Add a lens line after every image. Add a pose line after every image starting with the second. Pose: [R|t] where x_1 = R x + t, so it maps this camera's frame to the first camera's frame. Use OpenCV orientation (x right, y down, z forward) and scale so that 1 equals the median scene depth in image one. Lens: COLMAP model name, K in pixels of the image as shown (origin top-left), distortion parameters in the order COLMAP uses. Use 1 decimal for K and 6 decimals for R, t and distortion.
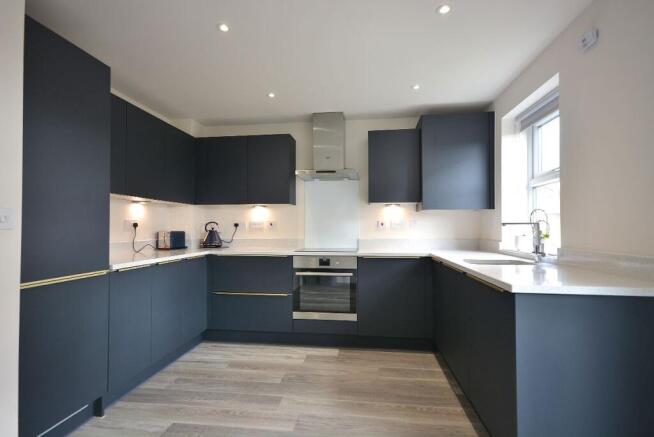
lens RADIAL K [[333.0, 0, 318.5], [0, 333.0, 220.2], [0, 0, 1]] dist [-0.000417, 0.002430]
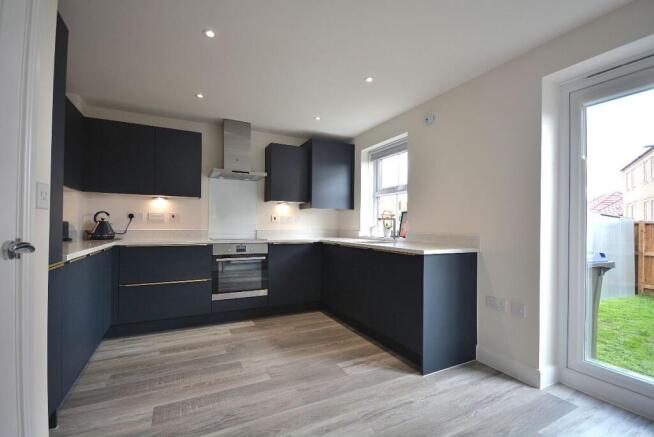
lens RADIAL K [[288.8, 0, 320.7], [0, 288.8, 220.7], [0, 0, 1]] dist [-0.002602, -0.006571]
pose [[0.828085, 0.018523, 0.560297, -0.326781], [-0.023849, 0.999713, 0.002198, 0.016988], [-0.560096, -0.015183, 0.828289, 0.000314]]
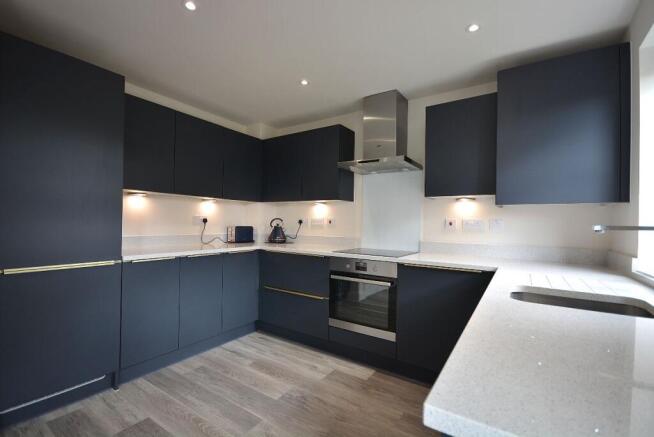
lens RADIAL K [[288.8, 0, 320.5], [0, 288.8, 222.1], [0, 0, 1]] dist [-0.002602, -0.006571]
pose [[0.897514, 0.016799, -0.440667, 0.254737], [-0.009656, 0.999783, 0.018446, -0.001698], [0.440881, -0.012301, 0.897481, 0.289375]]
